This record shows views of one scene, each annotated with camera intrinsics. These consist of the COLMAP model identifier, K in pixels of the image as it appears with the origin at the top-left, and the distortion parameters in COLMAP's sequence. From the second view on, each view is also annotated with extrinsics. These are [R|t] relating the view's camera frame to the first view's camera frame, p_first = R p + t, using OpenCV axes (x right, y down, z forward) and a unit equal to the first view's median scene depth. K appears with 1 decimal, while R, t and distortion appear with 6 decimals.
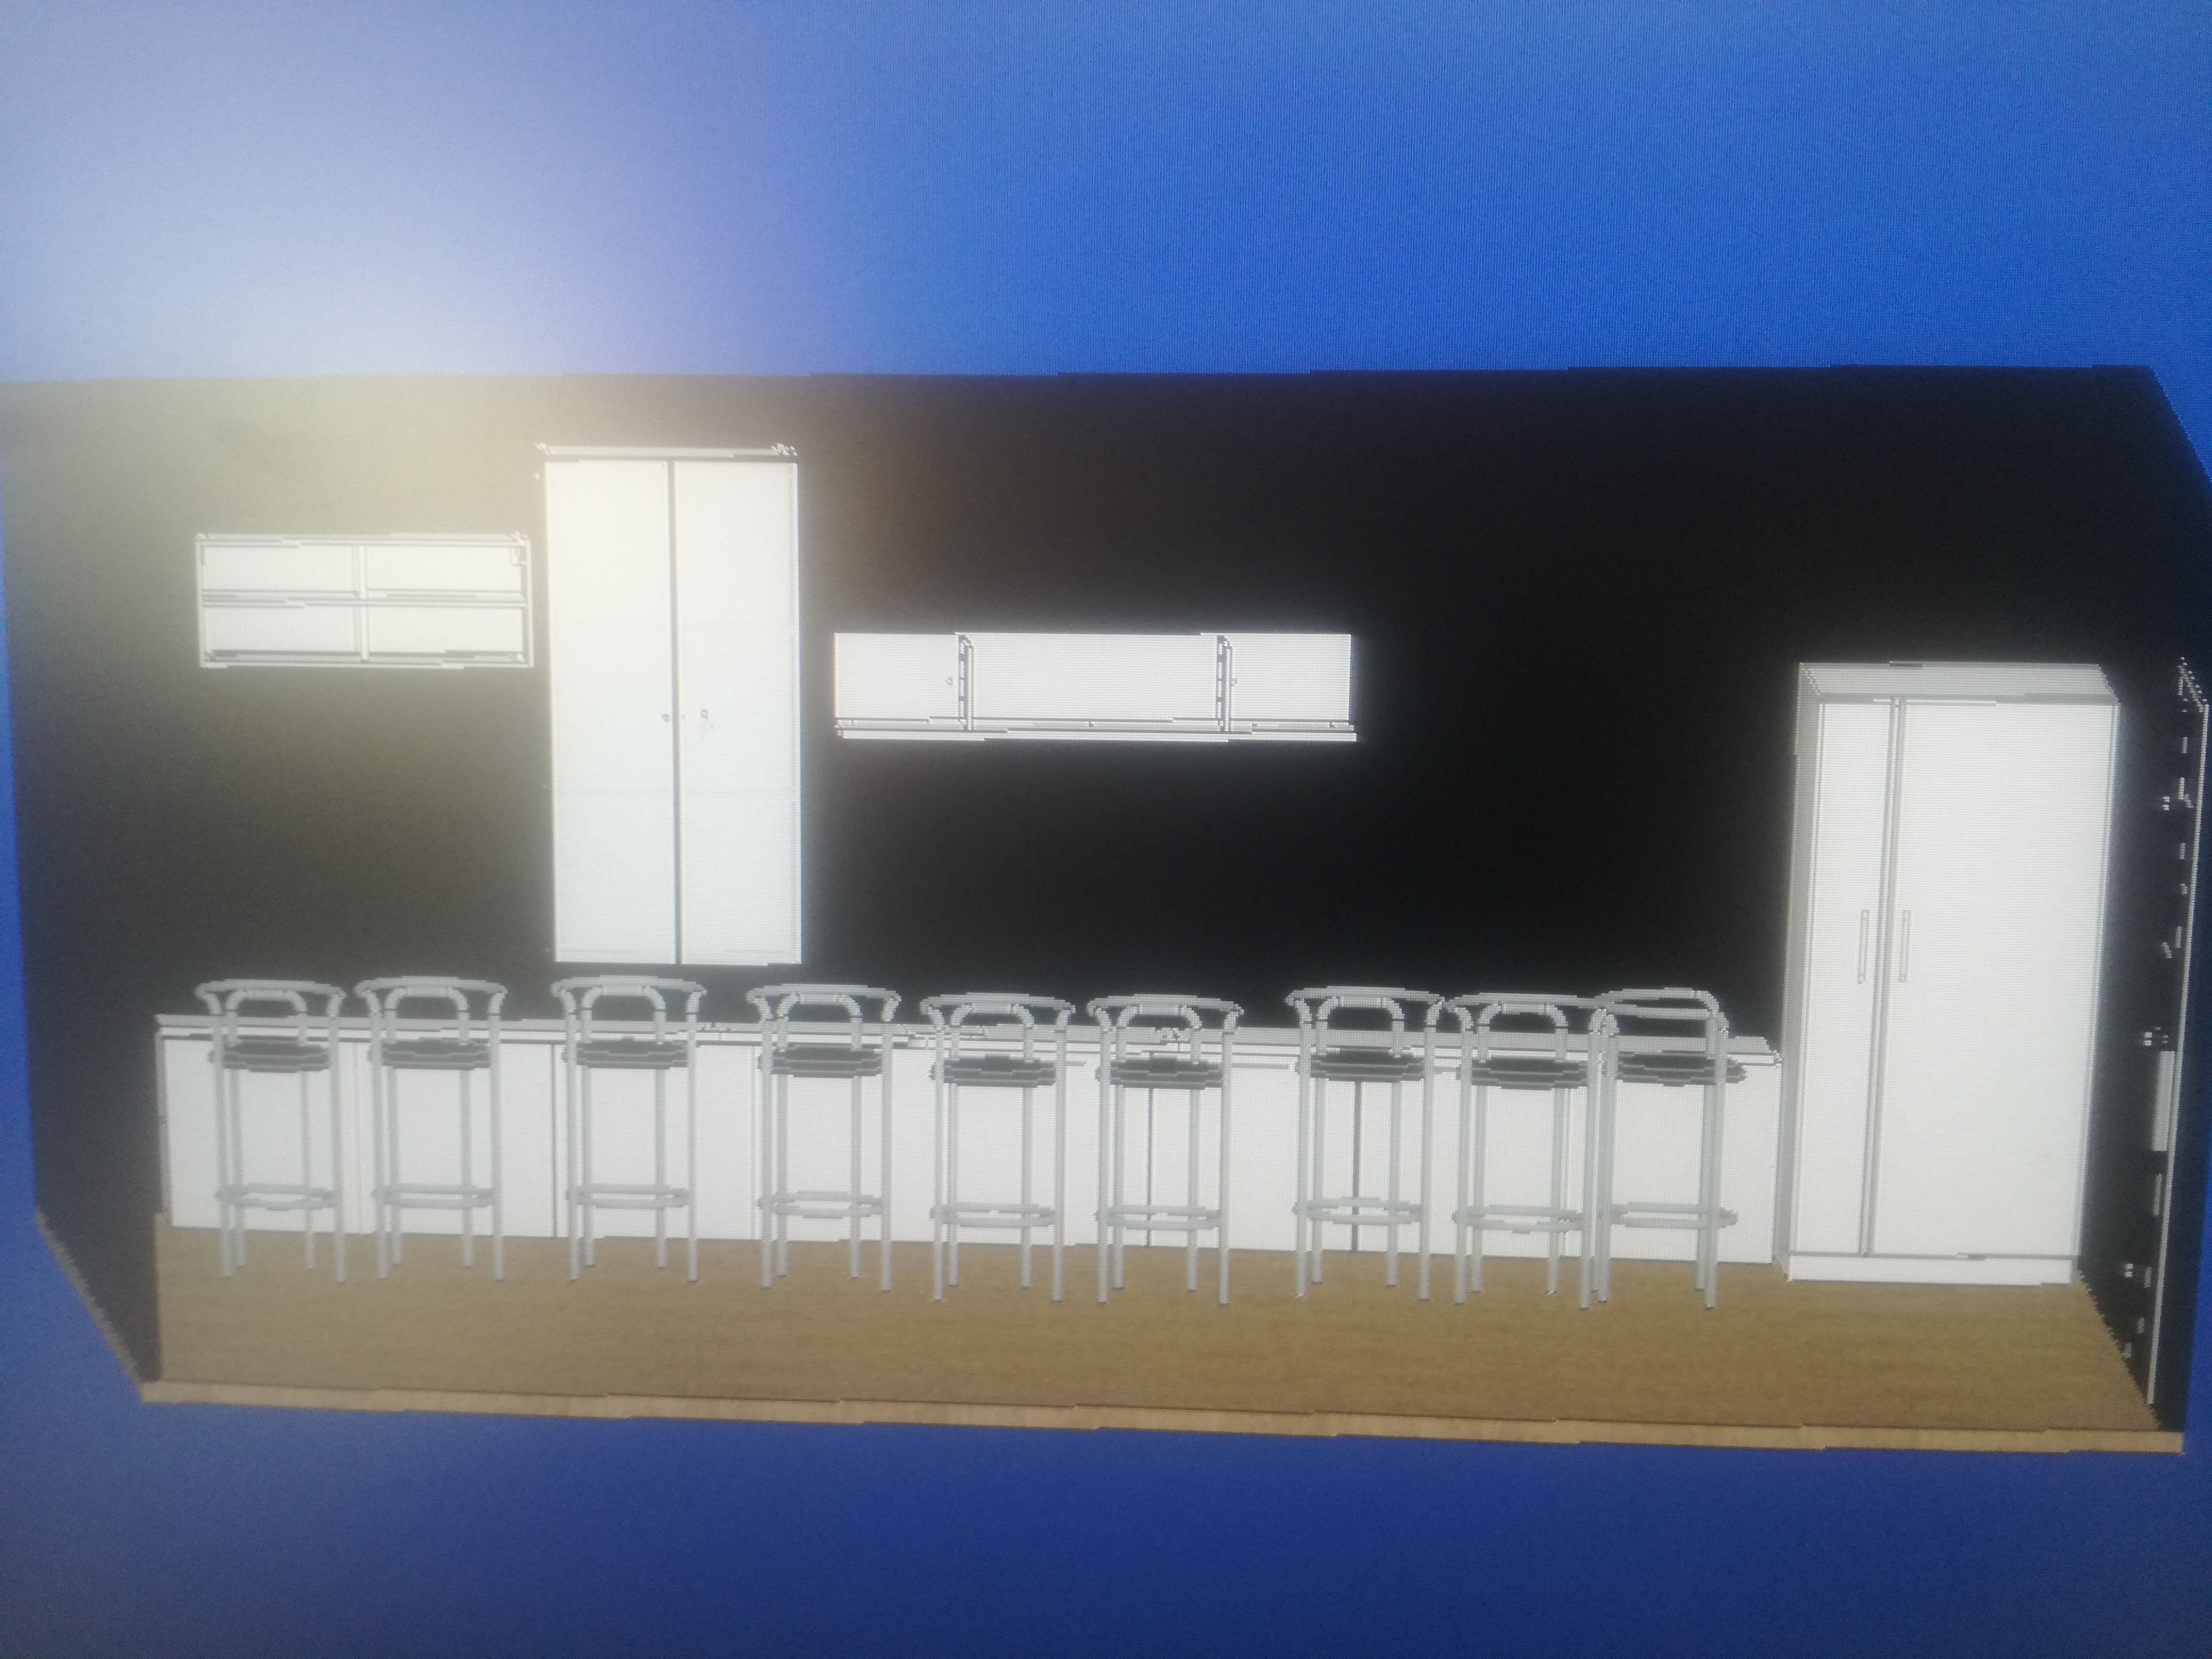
lens RADIAL K [[4359.6, 0, 1105.0], [0, 4359.6, 824.5], [0, 0, 1]] dist [-0.339507, 0.000000]
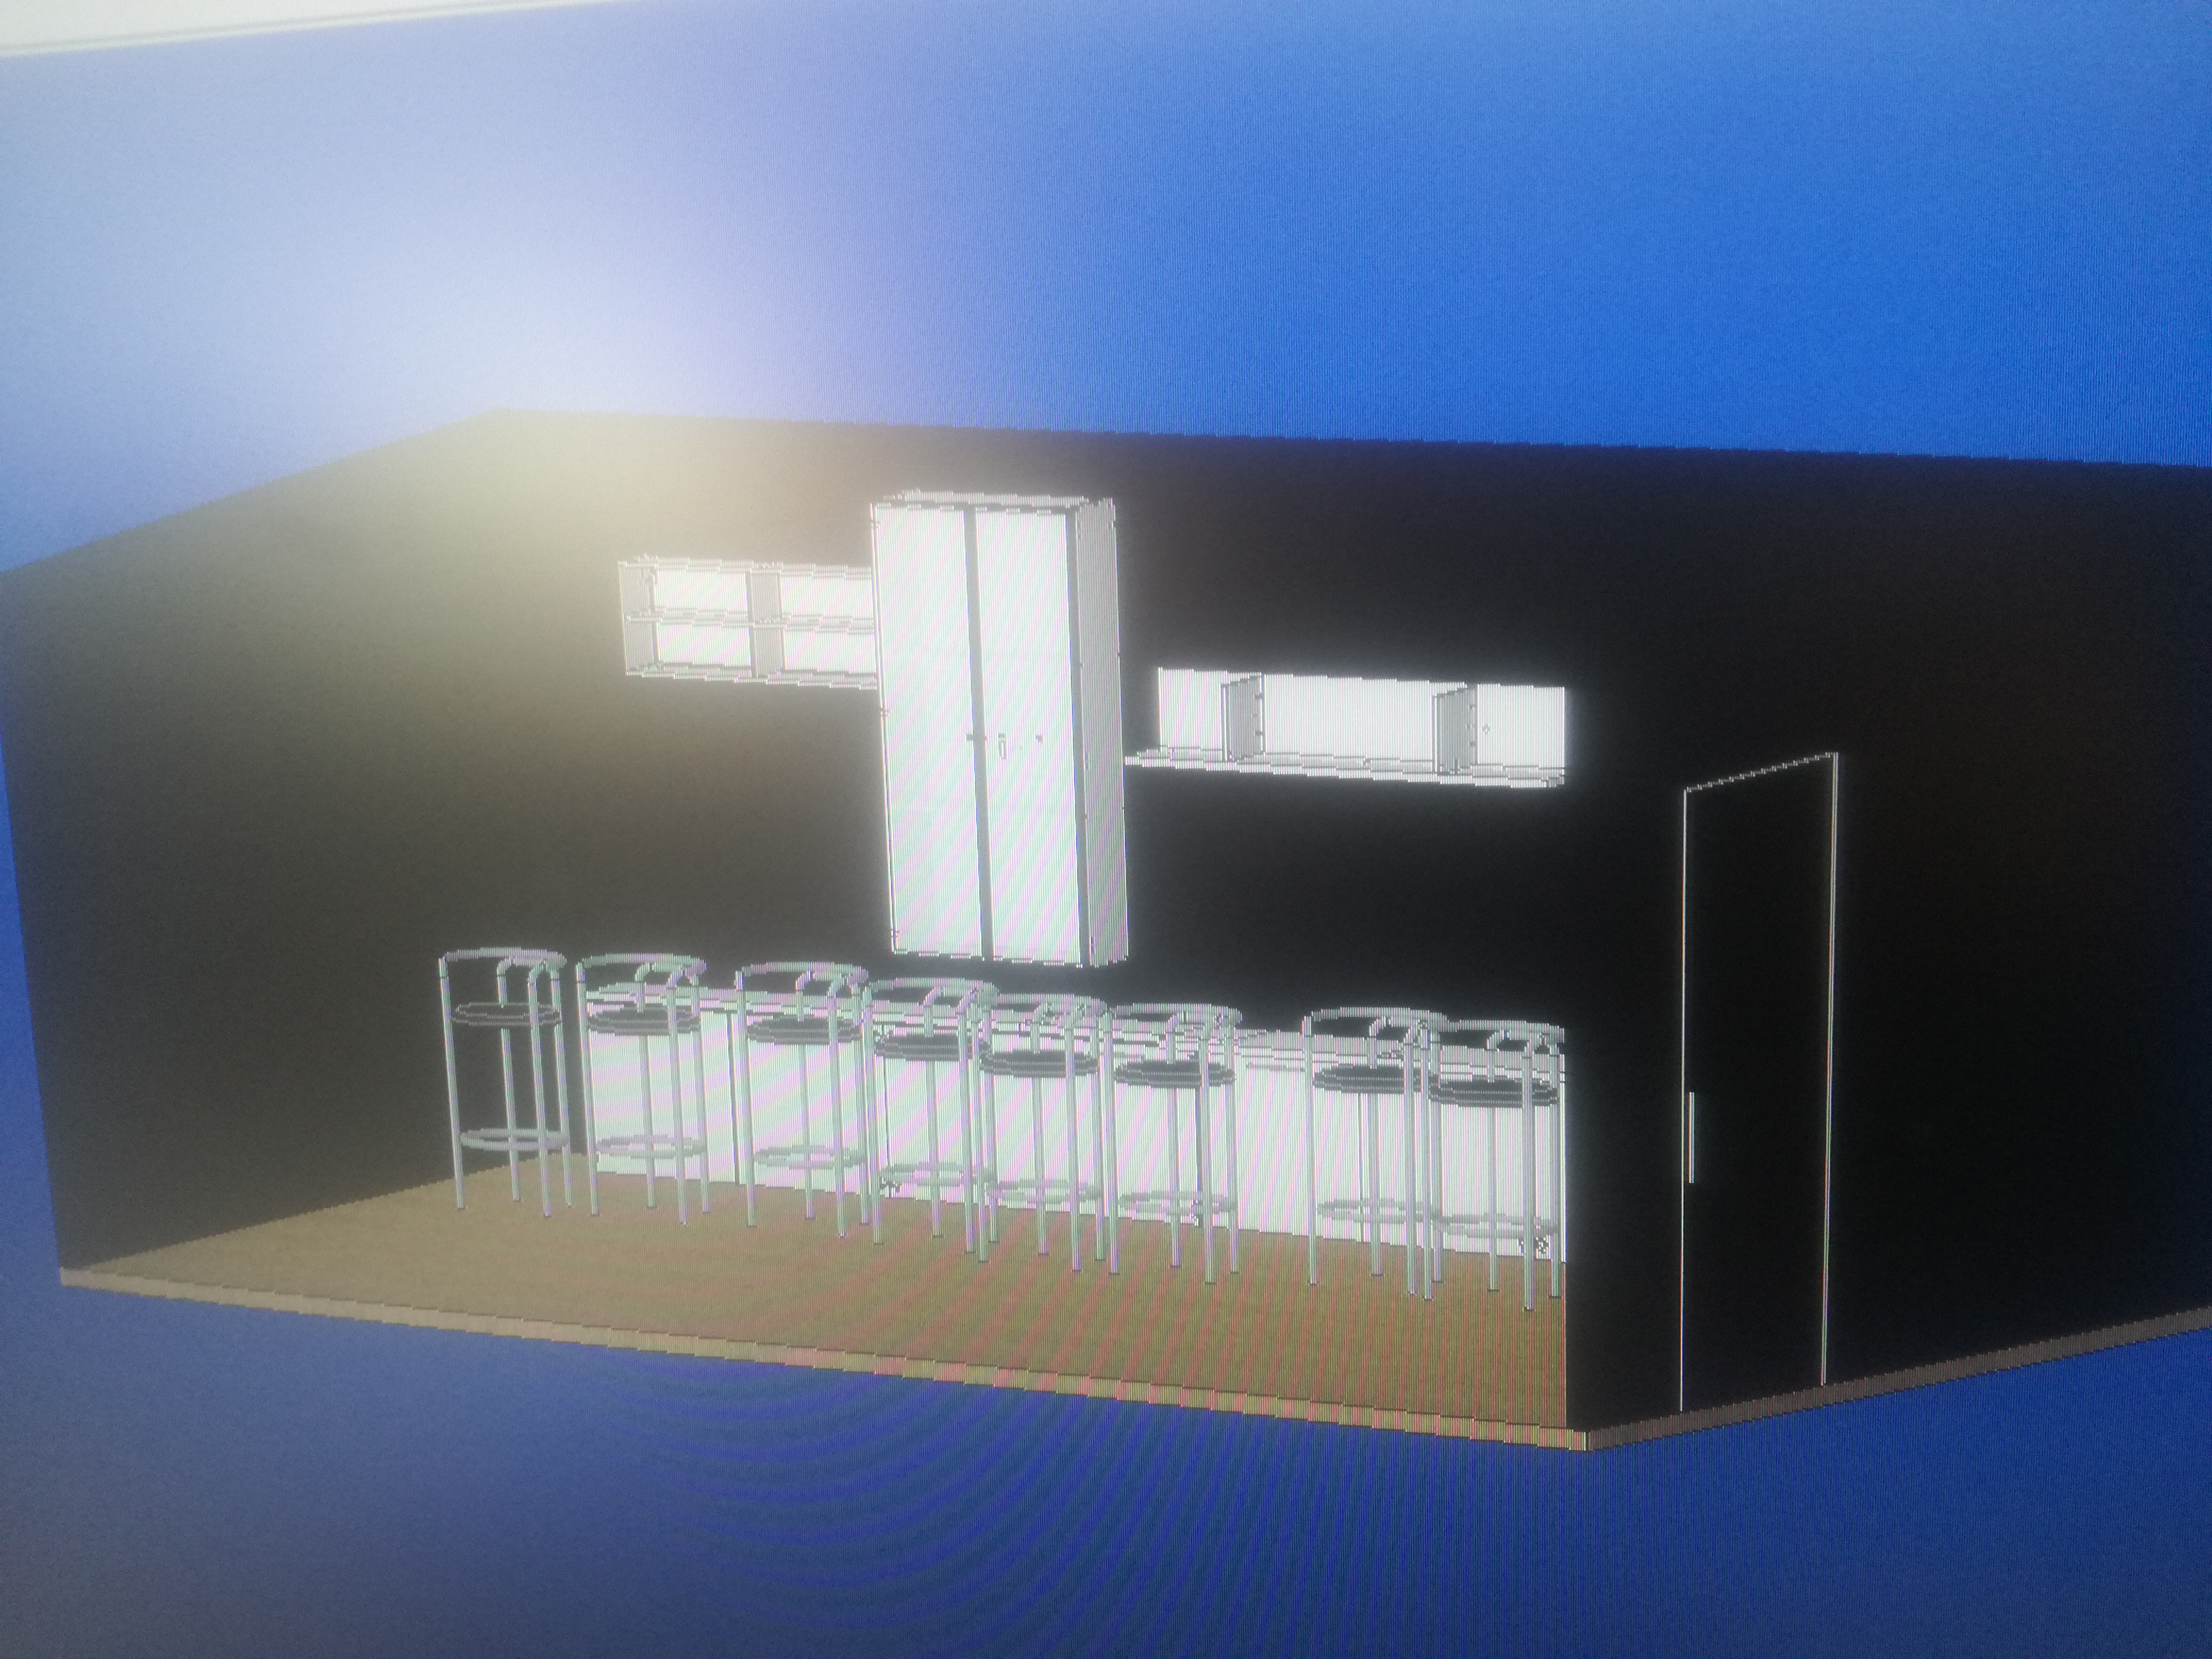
lens RADIAL K [[4359.6, 0, 1106.0], [0, 4359.6, 832.1], [0, 0, 1]] dist [-0.339507, 0.000000]
pose [[0.945688, 0.049085, -0.321348, 0.305805], [-0.051892, 0.998653, -0.000169, -0.002095], [0.320906, 0.016835, 0.946961, -0.054861]]
